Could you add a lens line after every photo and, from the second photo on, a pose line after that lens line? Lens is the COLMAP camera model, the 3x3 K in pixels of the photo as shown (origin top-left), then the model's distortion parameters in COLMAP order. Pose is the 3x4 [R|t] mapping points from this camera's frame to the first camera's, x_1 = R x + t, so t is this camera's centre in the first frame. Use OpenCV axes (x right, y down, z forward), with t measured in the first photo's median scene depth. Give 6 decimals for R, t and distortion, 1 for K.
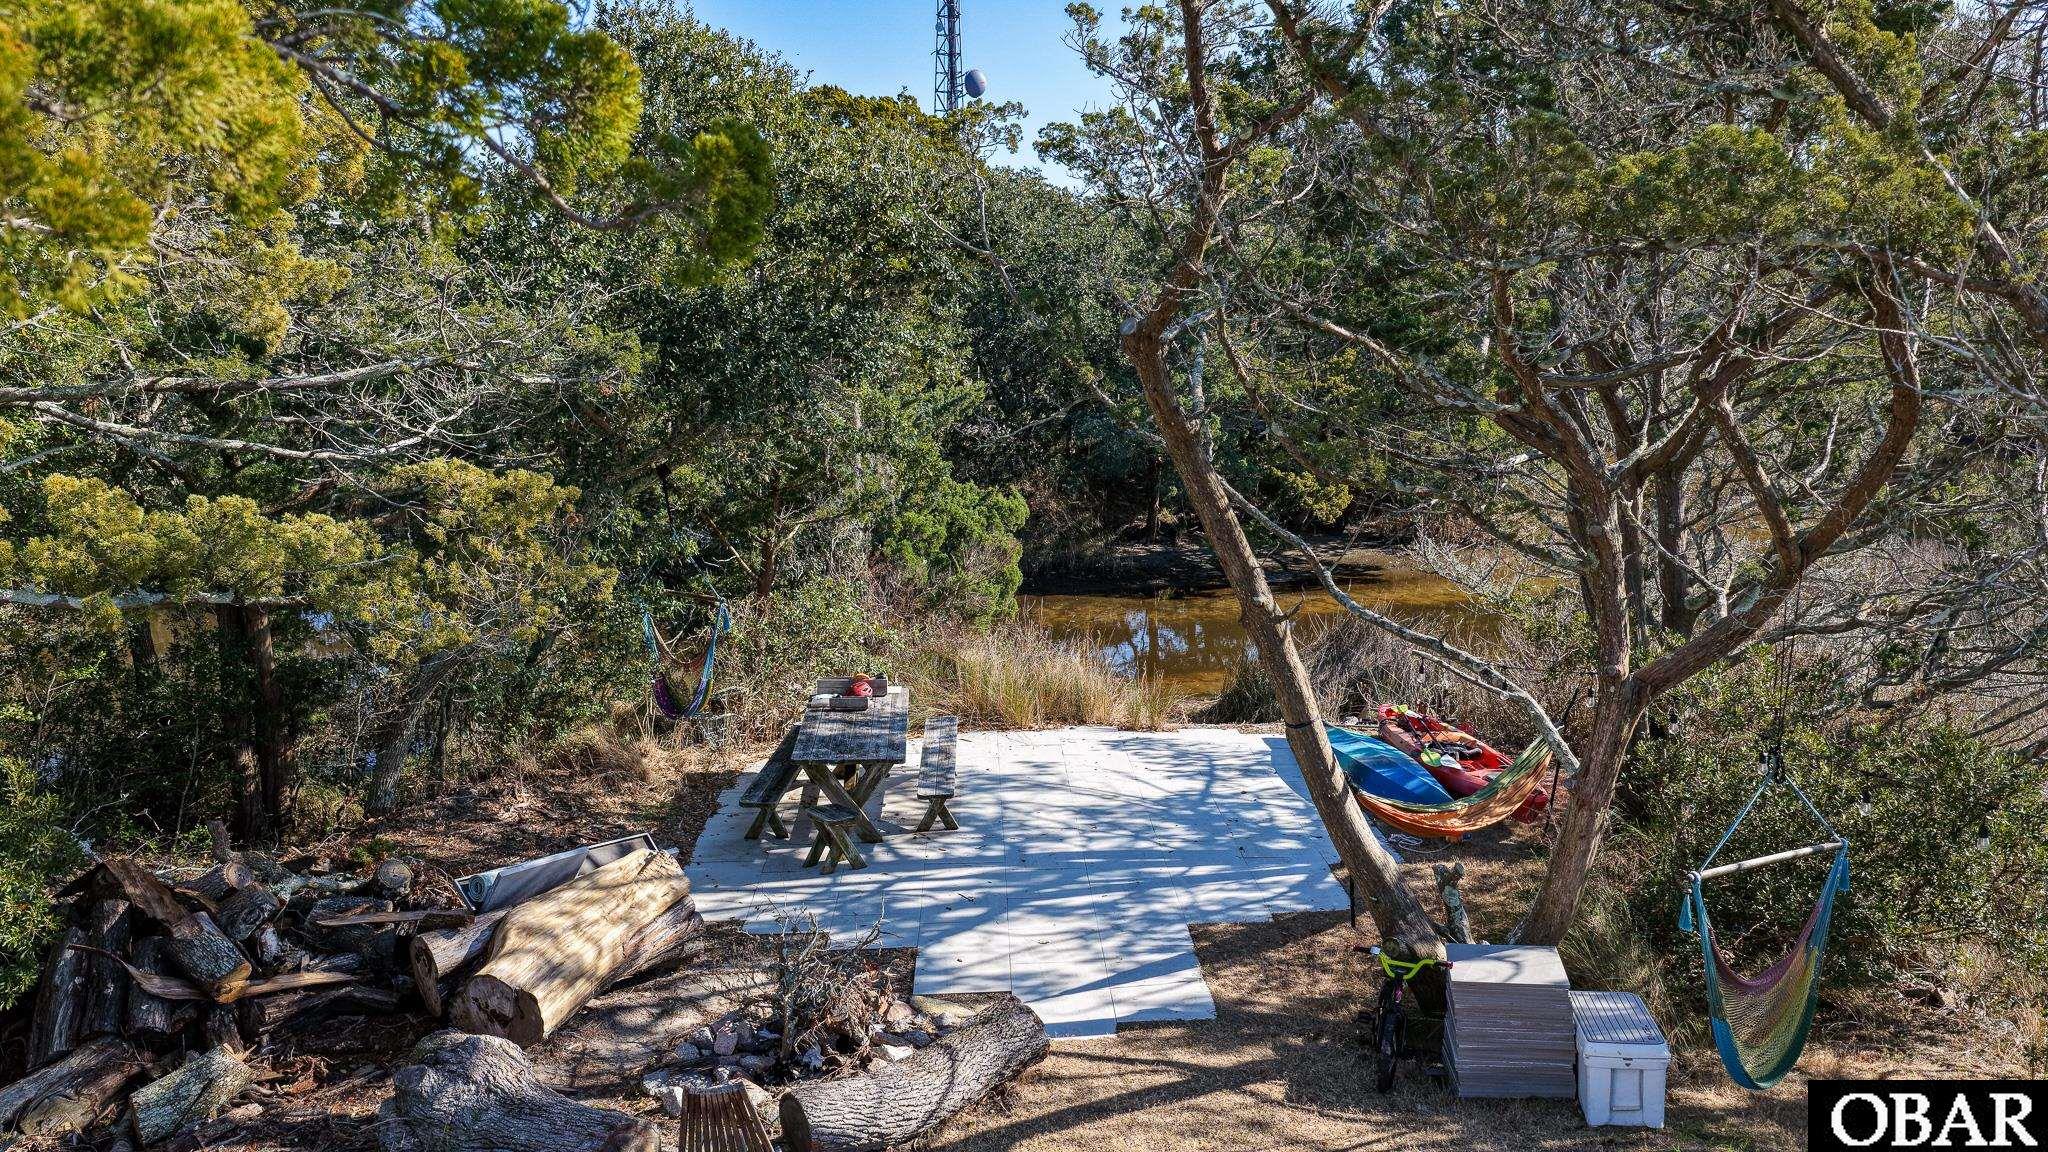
lens RADIAL K [[1716.4, 0, 1024.0], [0, 1716.4, 576.0], [0, 0, 1]] dist [-0.007607, -0.000758]
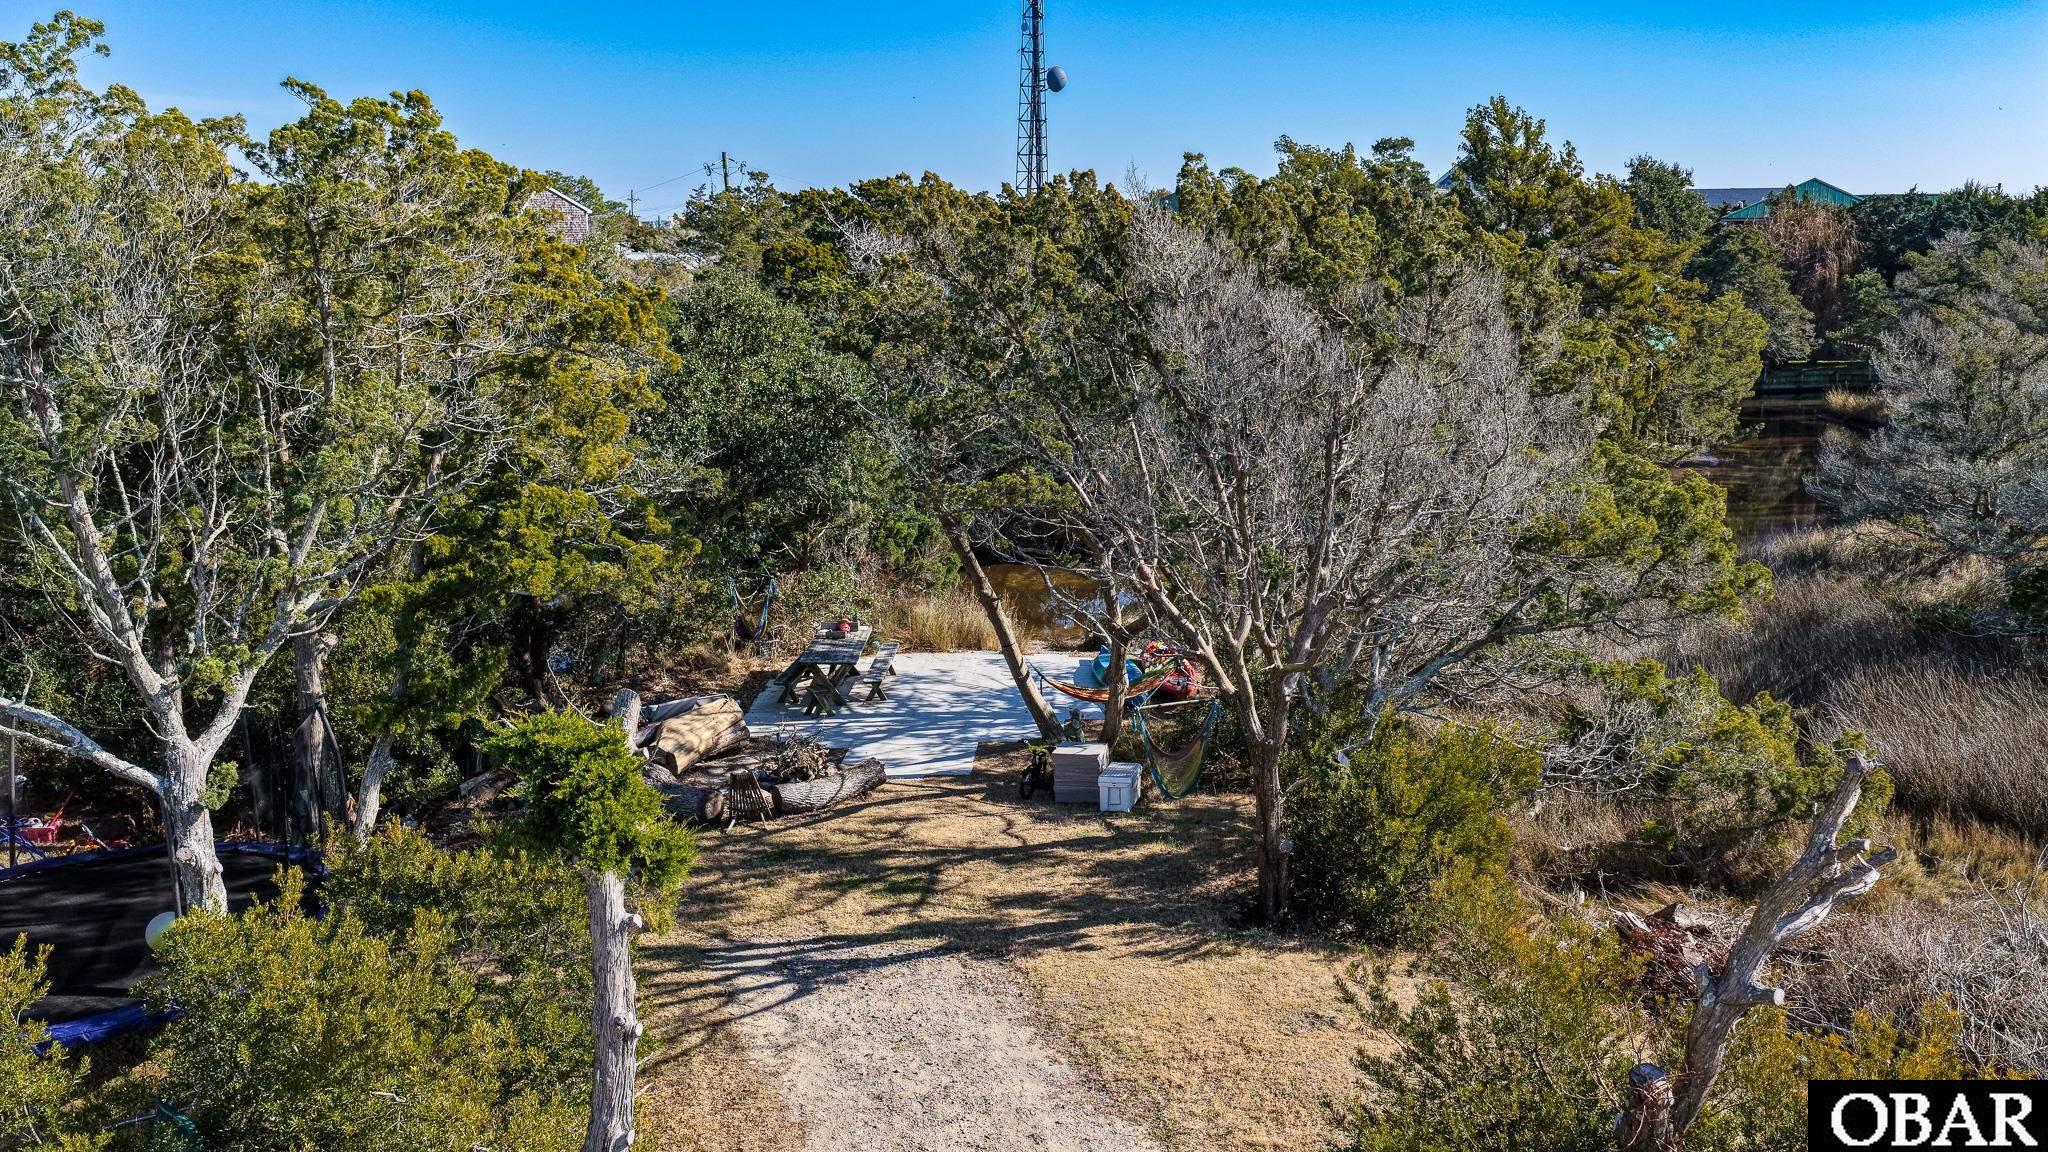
lens RADIAL K [[1729.1, 0, 1024.0], [0, 1729.1, 576.0], [0, 0, 1]] dist [0.002051, 0.000568]
pose [[0.997629, 0.016650, -0.066779, 0.235932], [-0.014355, 0.999295, 0.034692, -0.060598], [0.067310, -0.033651, 0.997164, -0.898901]]
